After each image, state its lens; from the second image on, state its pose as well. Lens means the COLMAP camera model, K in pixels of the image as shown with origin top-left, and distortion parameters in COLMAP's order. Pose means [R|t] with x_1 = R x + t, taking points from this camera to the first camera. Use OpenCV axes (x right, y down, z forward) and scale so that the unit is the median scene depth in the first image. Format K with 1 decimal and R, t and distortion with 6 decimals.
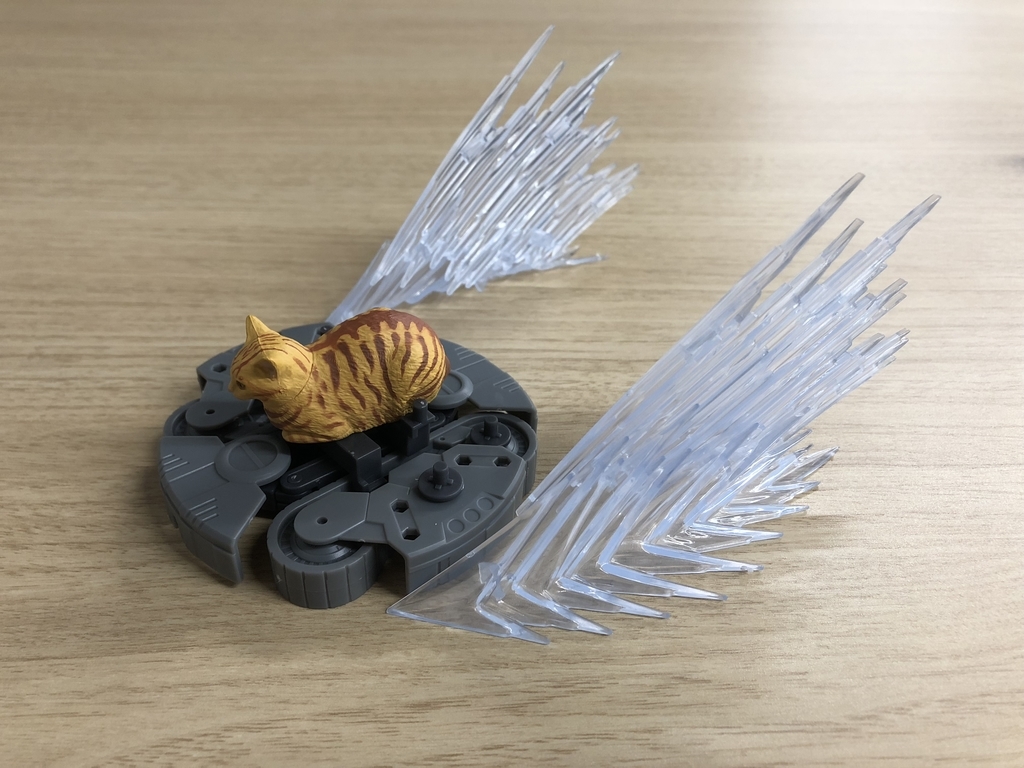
lens RADIAL K [[854.9, 0, 512.5], [0, 854.9, 383.4], [0, 0, 1]] dist [-0.003167, 0.000006]
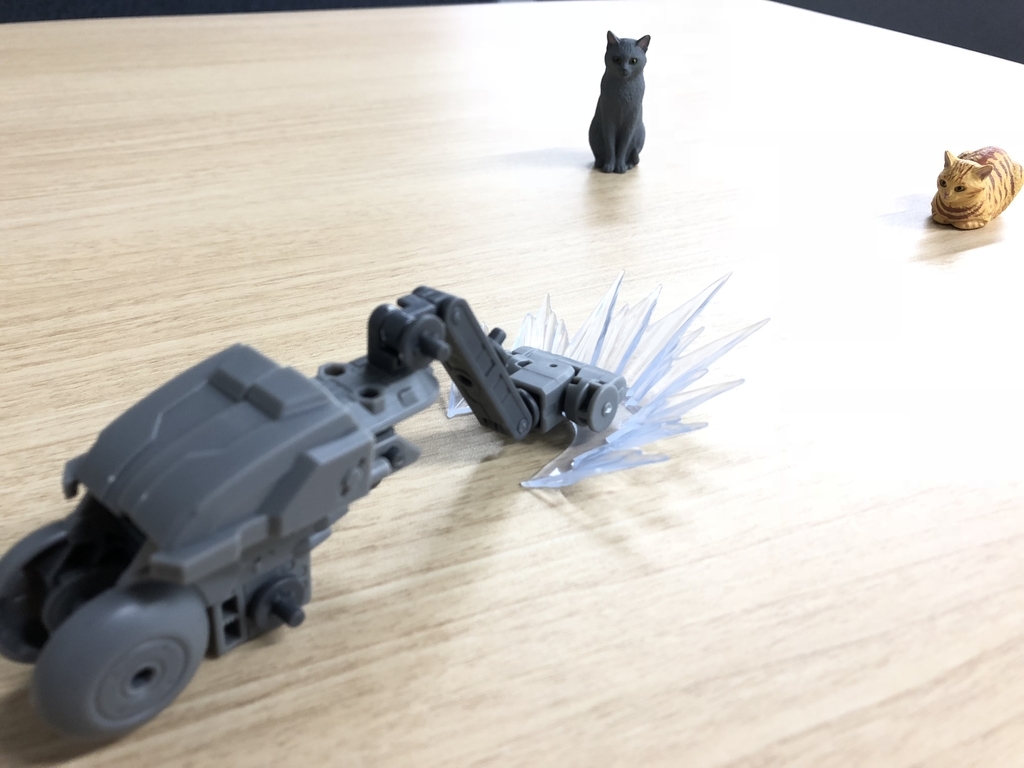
lens RADIAL K [[854.9, 0, 509.6], [0, 854.9, 382.7], [0, 0, 1]] dist [-0.003167, 0.000006]
pose [[0.930589, -0.192533, 0.311344, -0.036111], [0.205860, 0.978528, -0.010187, -0.259818], [-0.302698, 0.073574, 0.950243, 0.491416]]
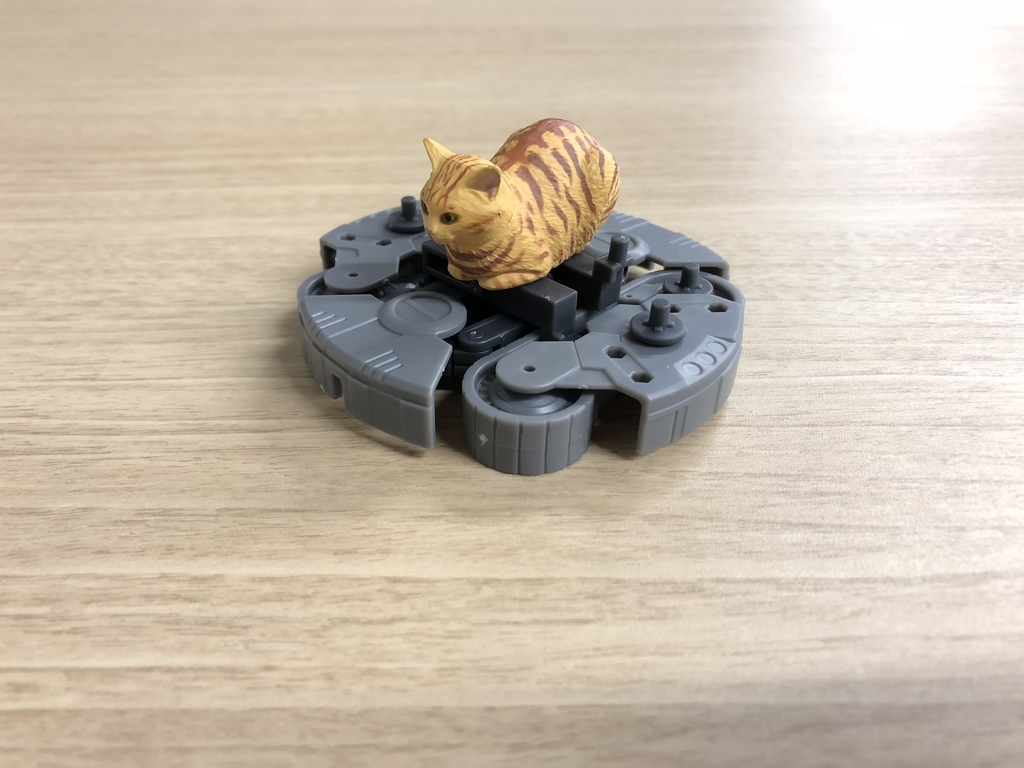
lens RADIAL K [[854.9, 0, 509.3], [0, 854.9, 385.4], [0, 0, 1]] dist [-0.003167, 0.000006]
pose [[0.999844, -0.012034, -0.012939, 0.076577], [0.011642, 0.999483, -0.029978, -0.159480], [0.013293, 0.029823, 0.999467, 0.461292]]
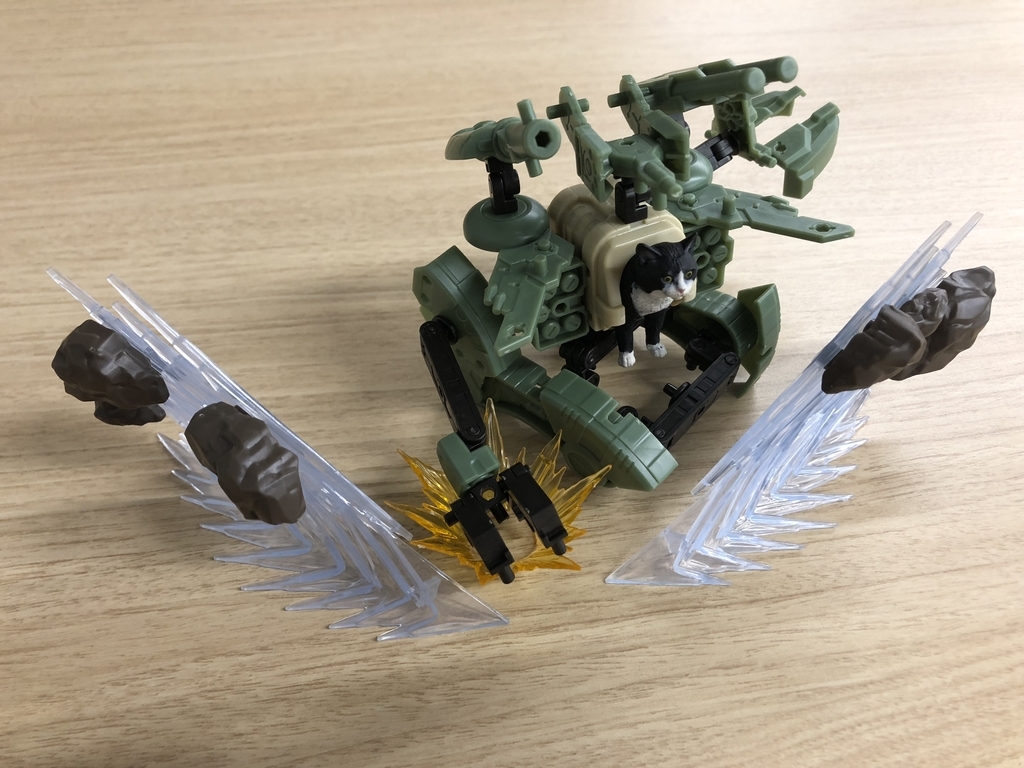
lens RADIAL K [[854.9, 0, 513.9], [0, 854.9, 382.8], [0, 0, 1]] dist [-0.003167, 0.000006]
pose [[0.993572, -0.078802, 0.081265, 0.094680], [0.064434, 0.983959, 0.166350, -0.222238], [-0.093070, -0.160045, 0.982712, 0.026698]]
